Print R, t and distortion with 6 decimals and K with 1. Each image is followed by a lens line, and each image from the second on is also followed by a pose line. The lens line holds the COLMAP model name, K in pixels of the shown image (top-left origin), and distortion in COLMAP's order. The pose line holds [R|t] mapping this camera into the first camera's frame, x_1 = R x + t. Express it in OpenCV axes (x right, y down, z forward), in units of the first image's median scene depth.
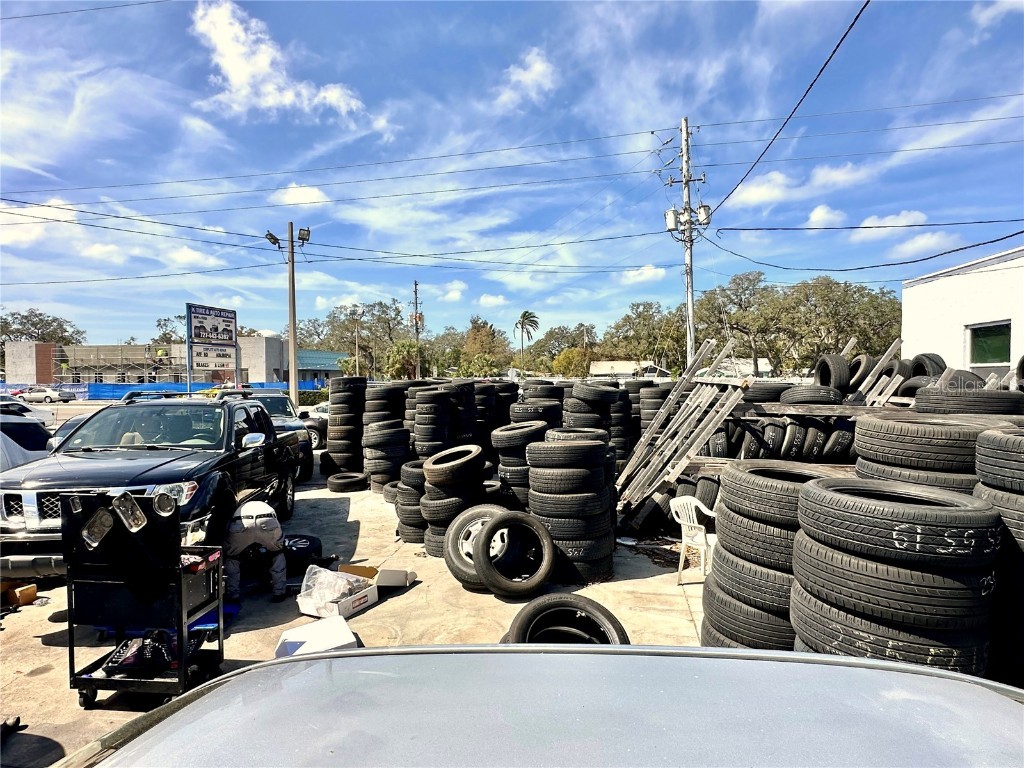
lens RADIAL K [[566.8, 0, 515.5], [0, 566.8, 381.4], [0, 0, 1]] dist [0.006308, -0.003249]
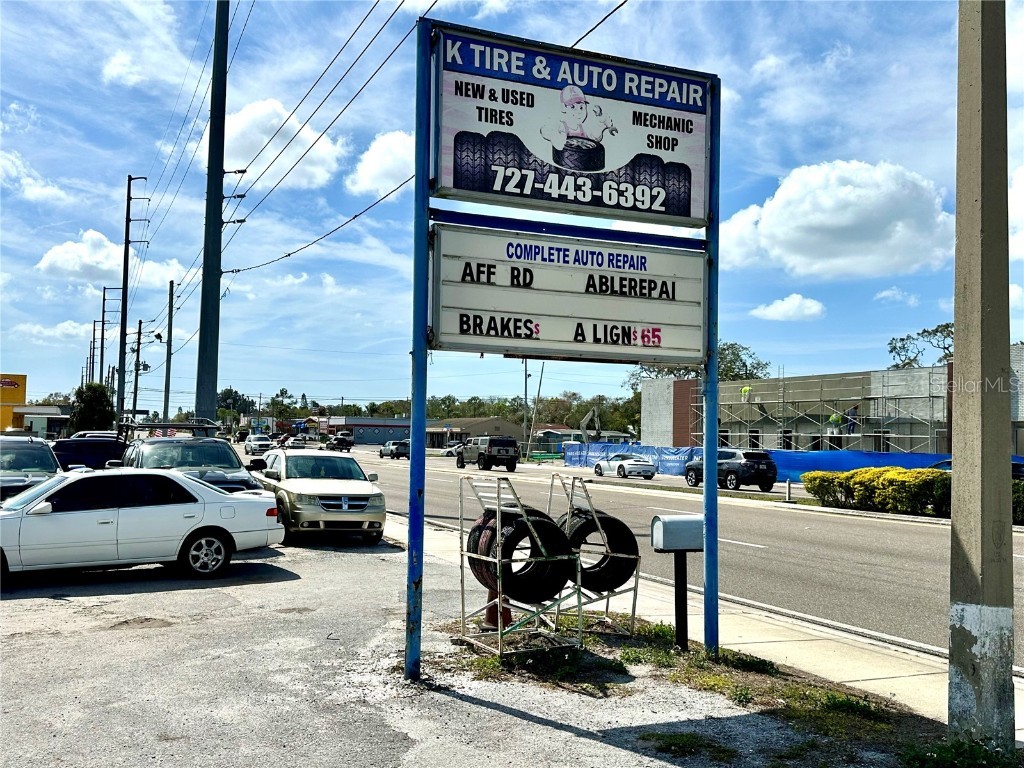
lens RADIAL K [[993.8, 0, 502.9], [0, 993.8, 376.9], [0, 0, 1]] dist [0.068080, 0.000000]
pose [[0.571483, -0.033843, -0.819916, -0.076222], [-0.032281, 0.997449, -0.063670, 0.002841], [0.819979, 0.062854, 0.568932, 0.230448]]
